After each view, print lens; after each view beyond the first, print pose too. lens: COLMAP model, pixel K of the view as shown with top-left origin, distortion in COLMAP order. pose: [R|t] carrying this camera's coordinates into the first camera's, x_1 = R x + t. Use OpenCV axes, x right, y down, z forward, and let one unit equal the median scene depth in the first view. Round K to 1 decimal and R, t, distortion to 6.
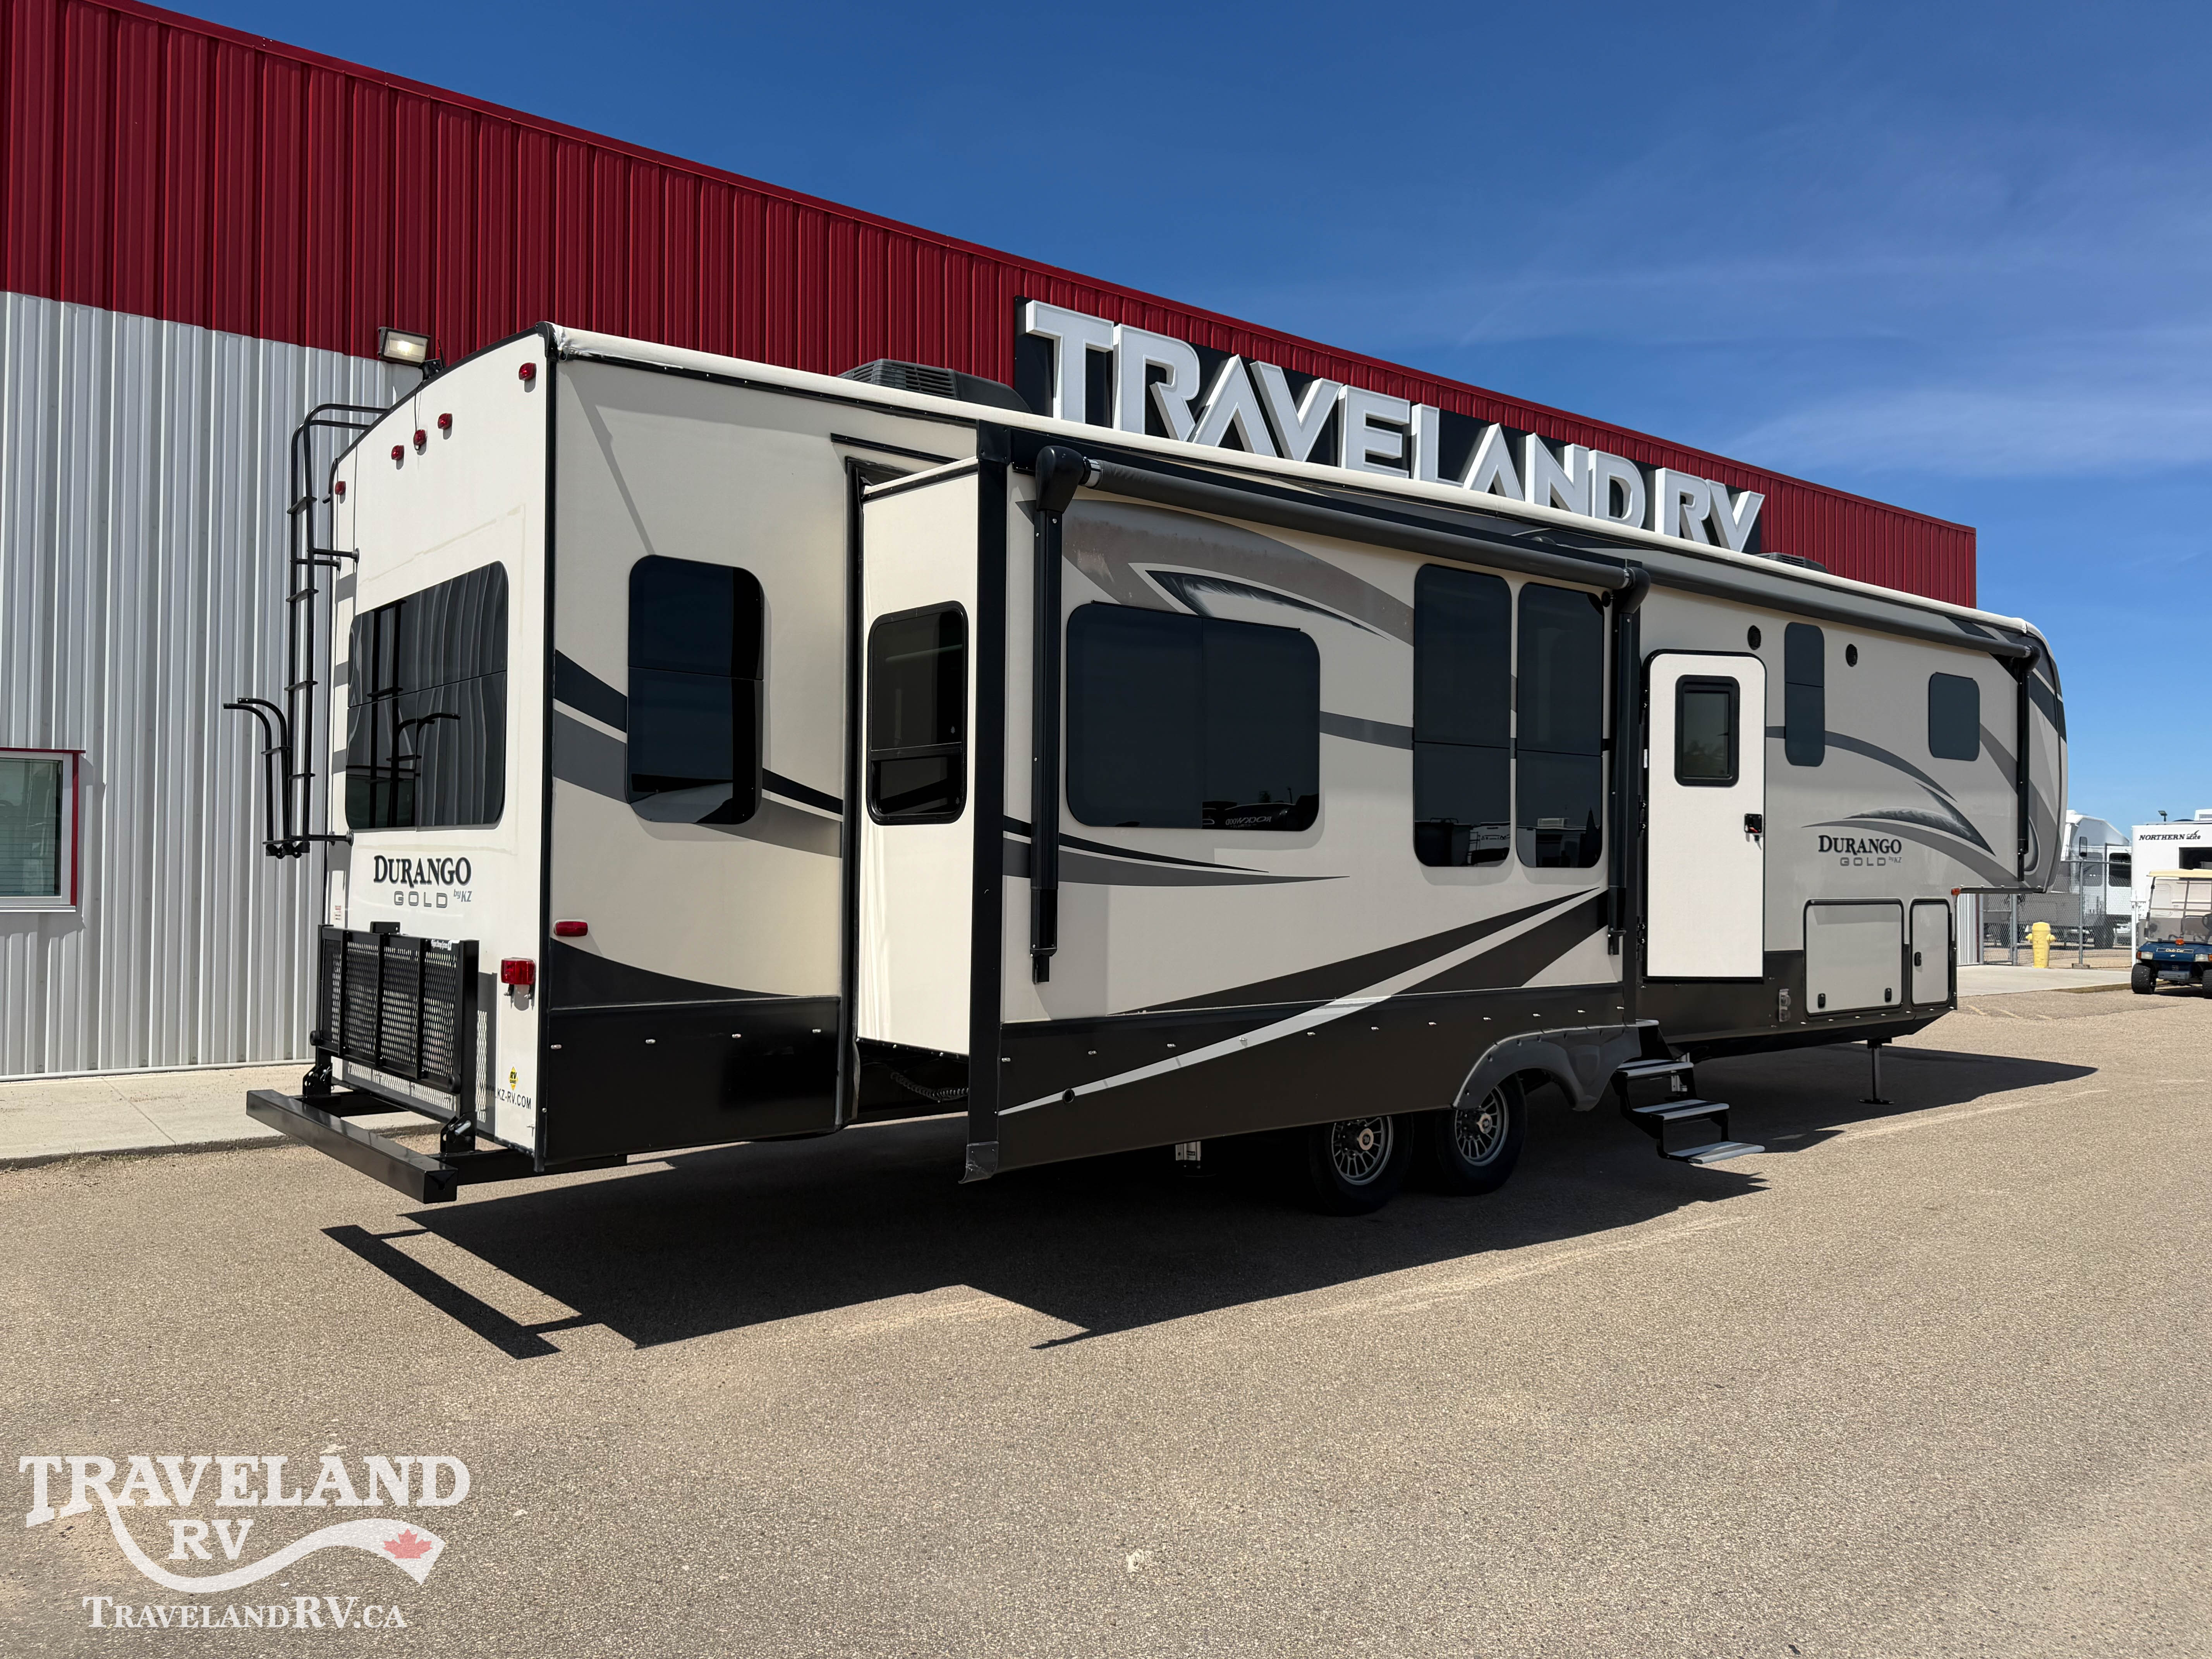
lens RADIAL K [[1689.9, 0, 1104.6], [0, 1689.9, 849.7], [0, 0, 1]] dist [-0.005752, -0.002431]
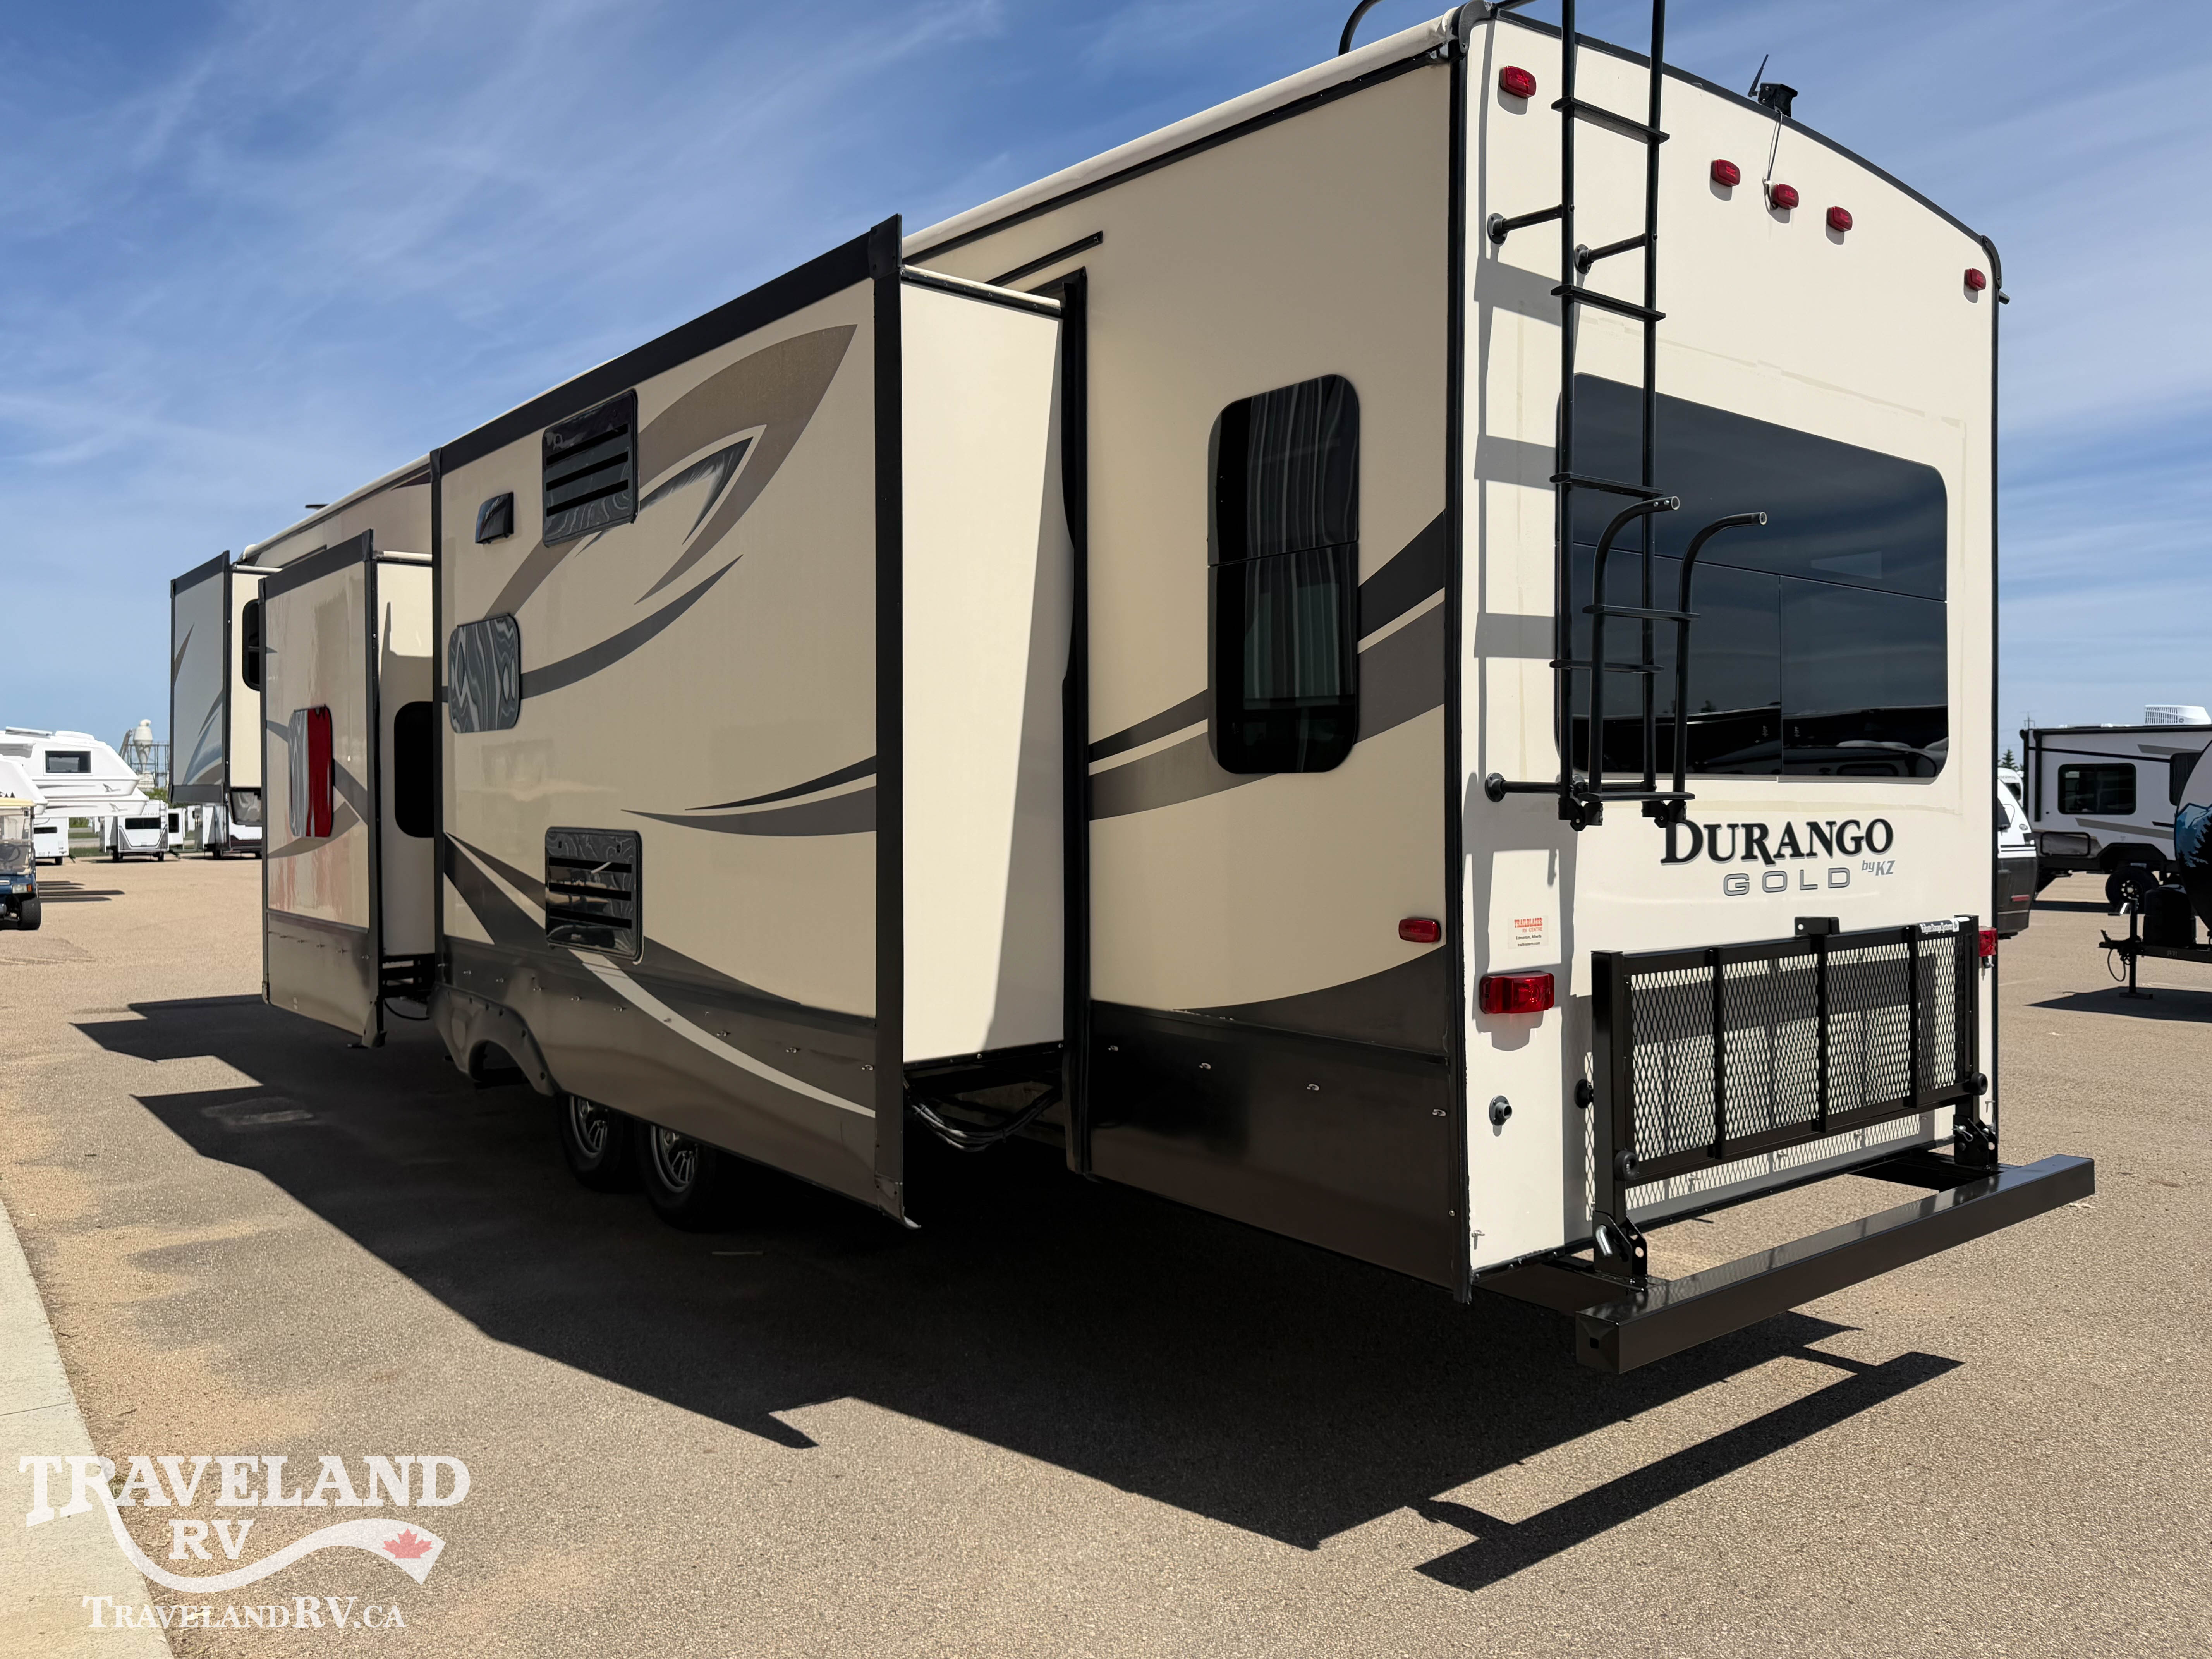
lens RADIAL K [[1610.2, 0, 1106.0], [0, 1610.2, 829.5], [0, 0, 1]] dist [-0.036225, -0.002799]
pose [[0.035799, -0.025186, 0.999042, -1.100701], [-0.008873, 0.999635, 0.025519, -0.005847], [-0.999320, -0.009779, 0.035563, 1.298402]]
